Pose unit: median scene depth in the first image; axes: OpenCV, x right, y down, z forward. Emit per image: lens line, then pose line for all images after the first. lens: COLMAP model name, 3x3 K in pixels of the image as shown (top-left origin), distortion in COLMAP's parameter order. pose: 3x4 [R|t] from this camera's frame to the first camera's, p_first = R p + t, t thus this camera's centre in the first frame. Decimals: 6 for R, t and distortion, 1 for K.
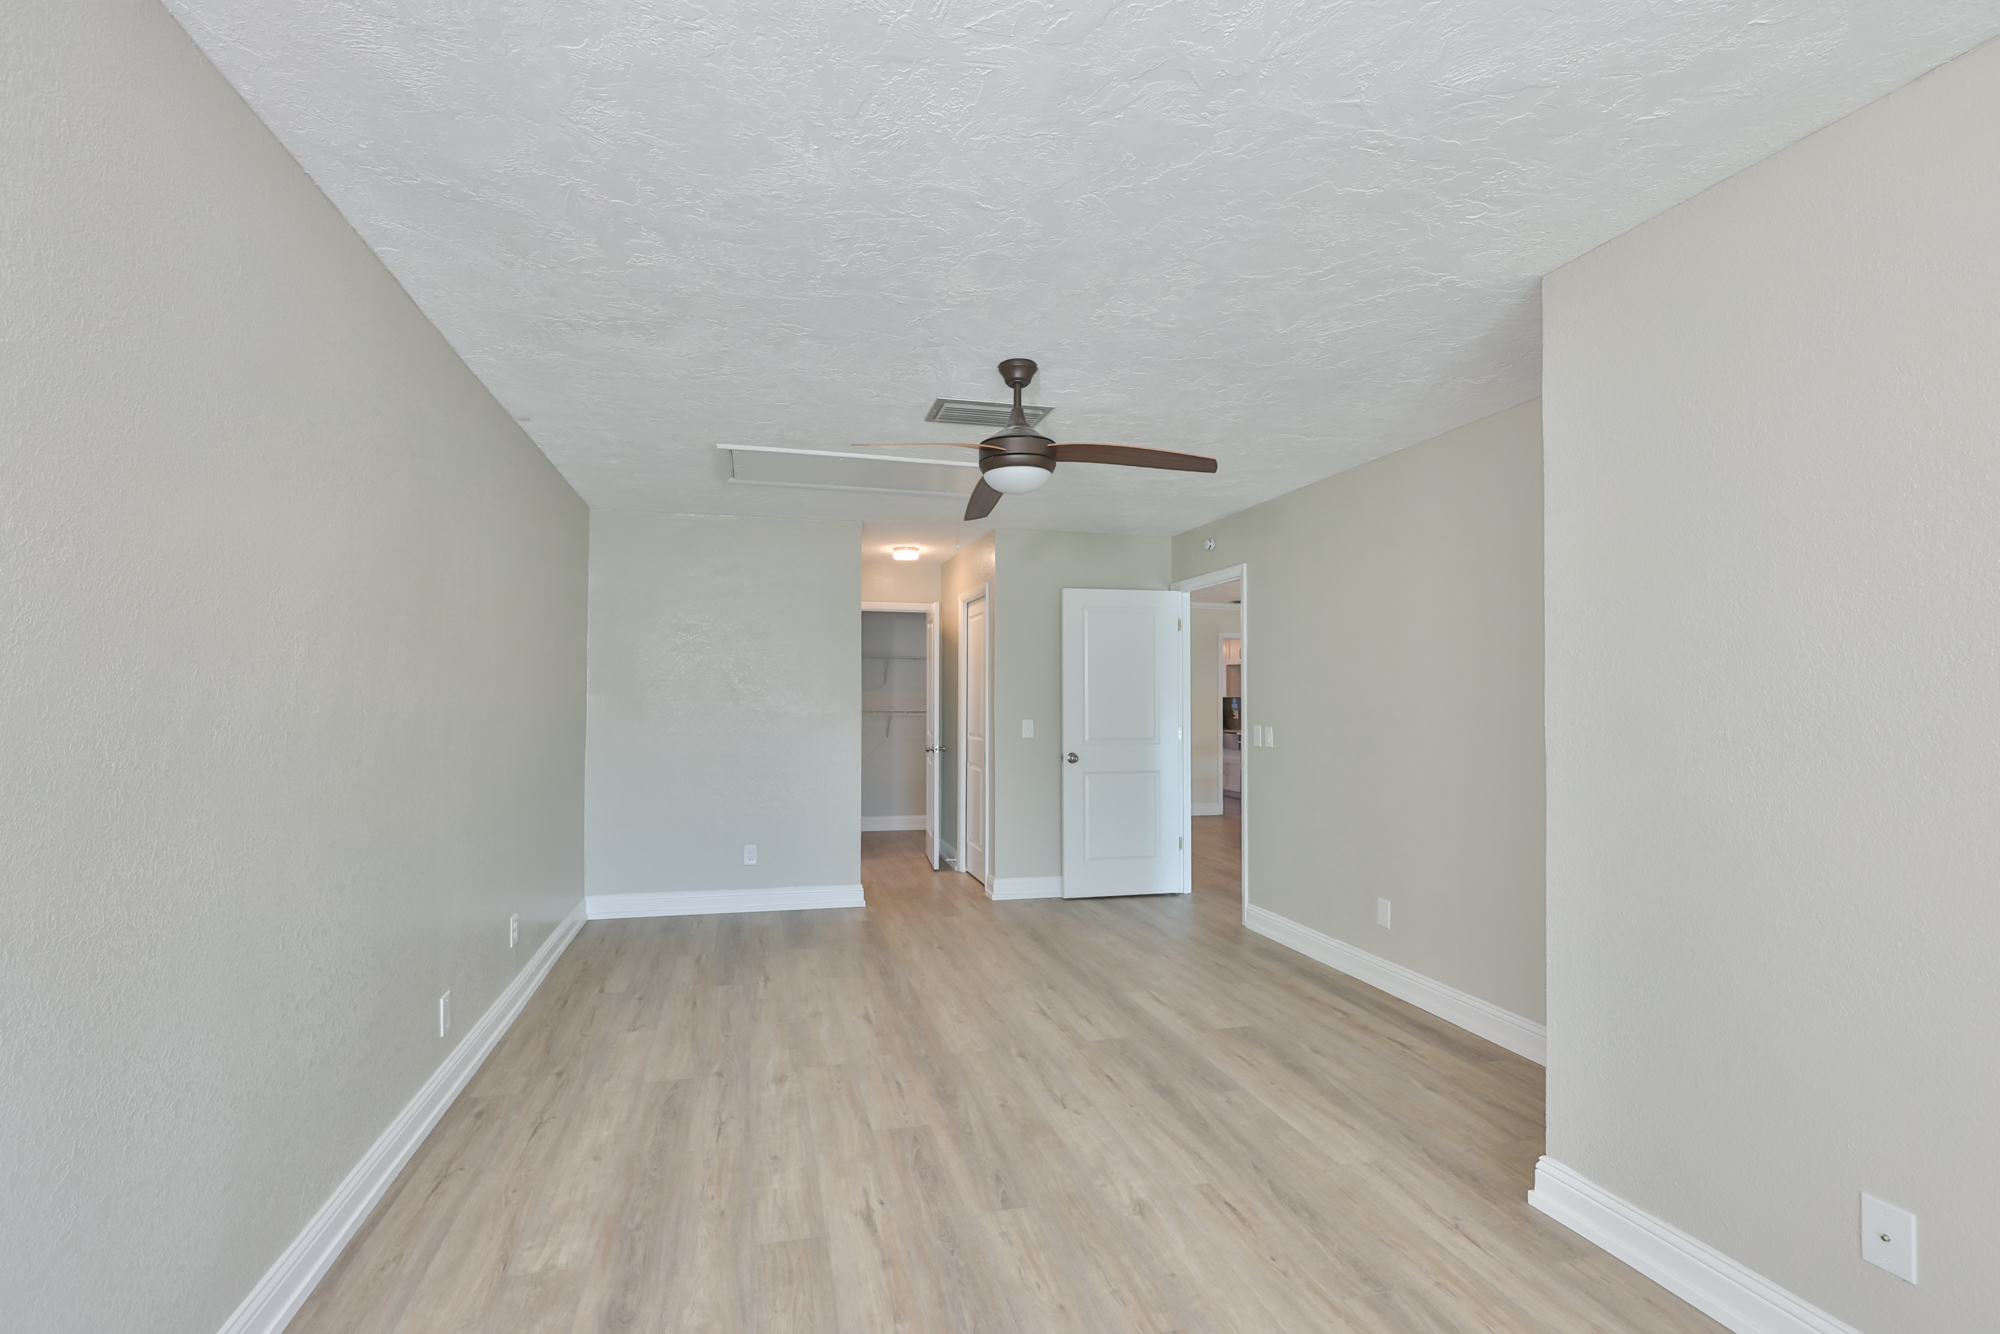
lens RADIAL K [[866.5, 0, 998.5], [0, 866.5, 675.6], [0, 0, 1]] dist [-0.000522, 0.000273]
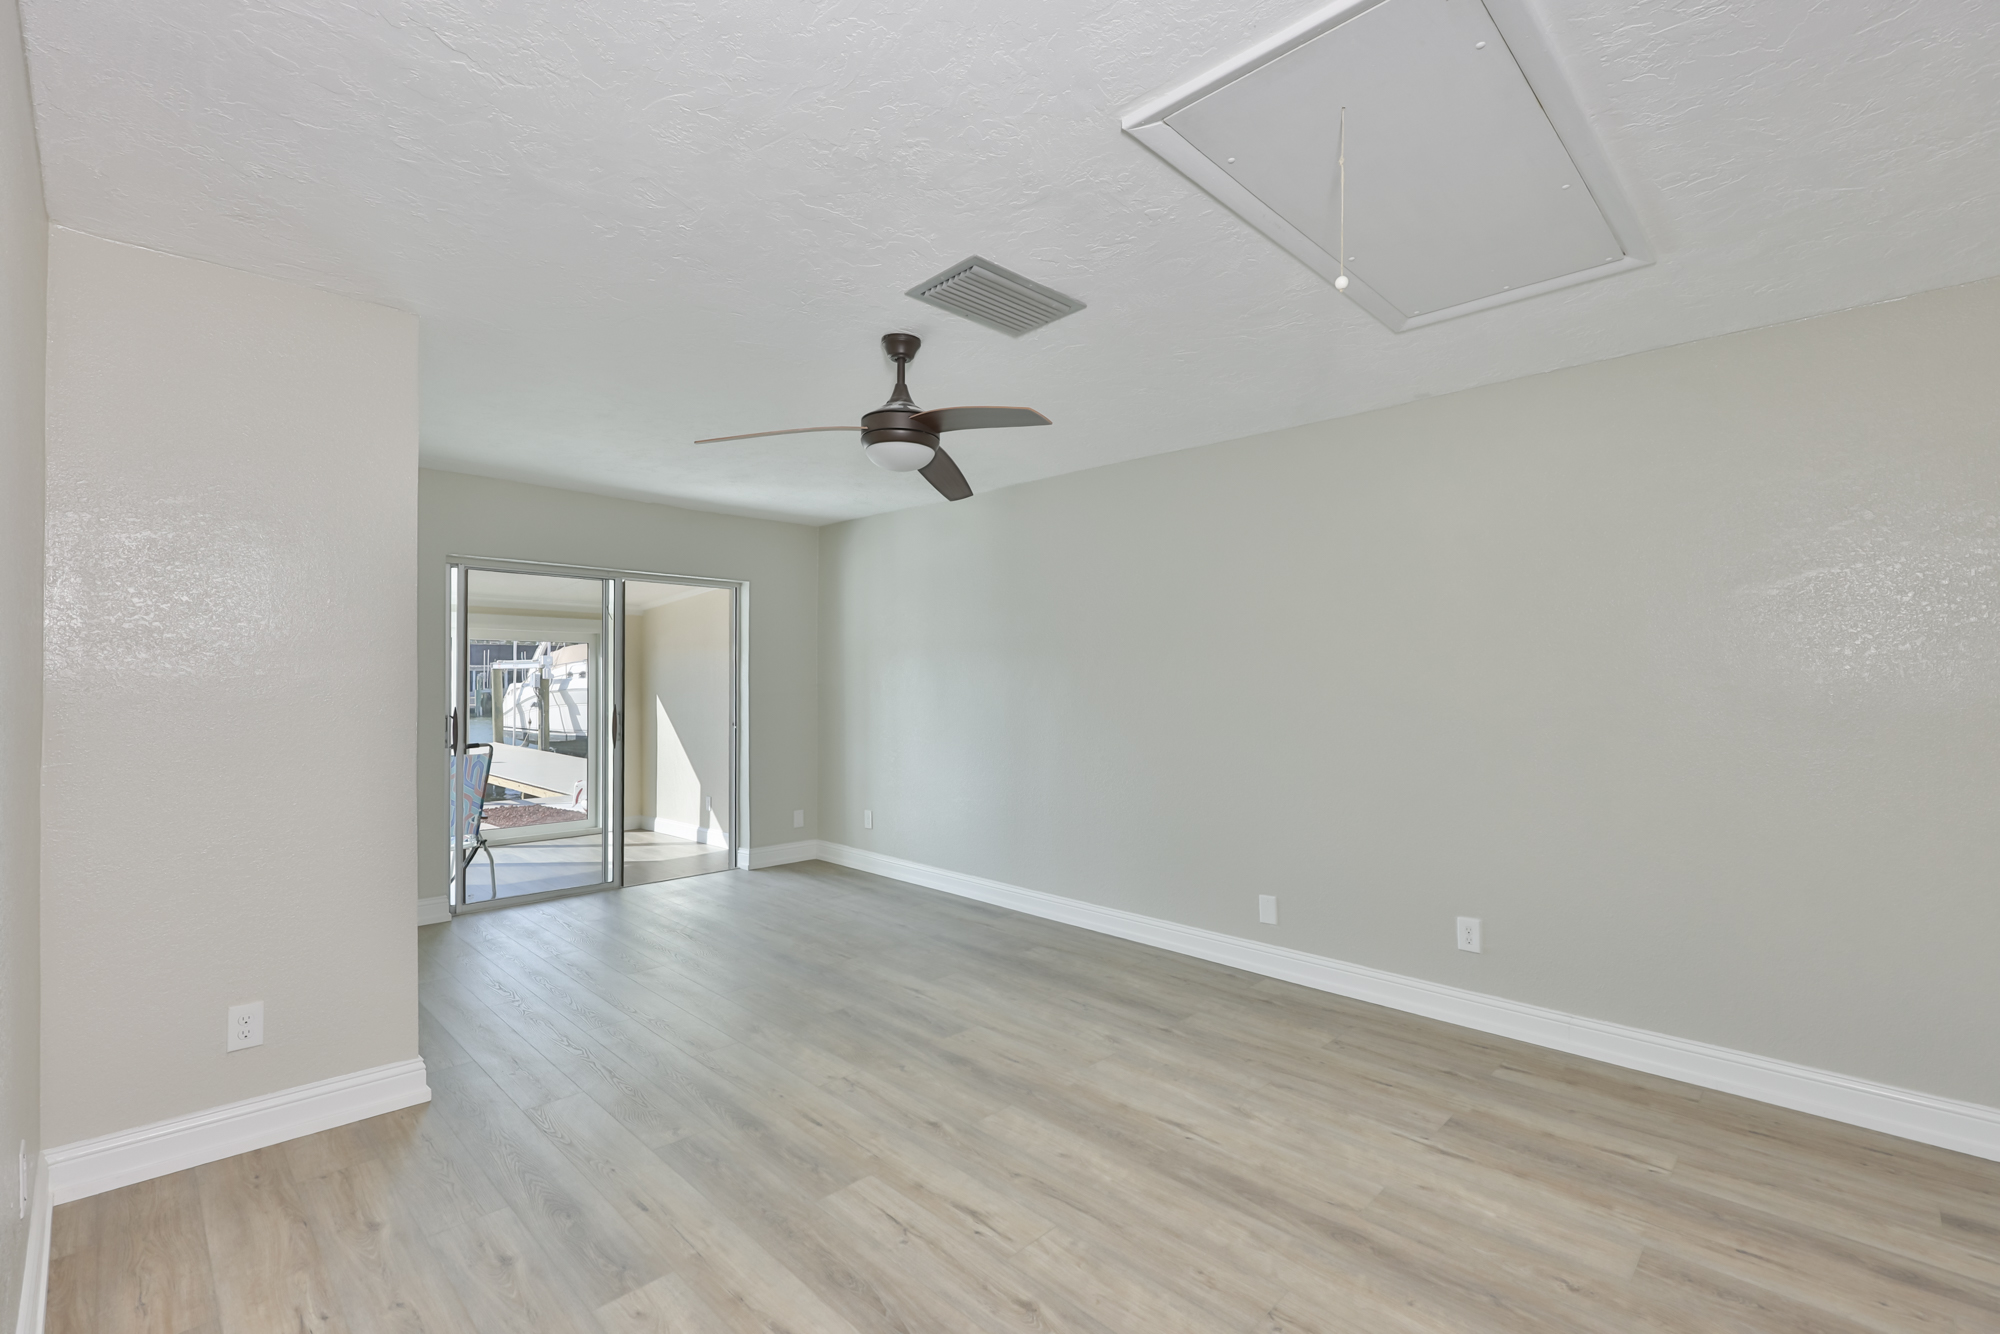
lens RADIAL K [[866.5, 0, 995.9], [0, 866.5, 676.8], [0, 0, 1]] dist [-0.000522, 0.000273]
pose [[-0.864254, -0.008175, -0.502989, 0.395514], [0.007481, 0.999549, -0.029099, 0.047163], [0.503000, -0.028912, -0.863803, 1.779225]]
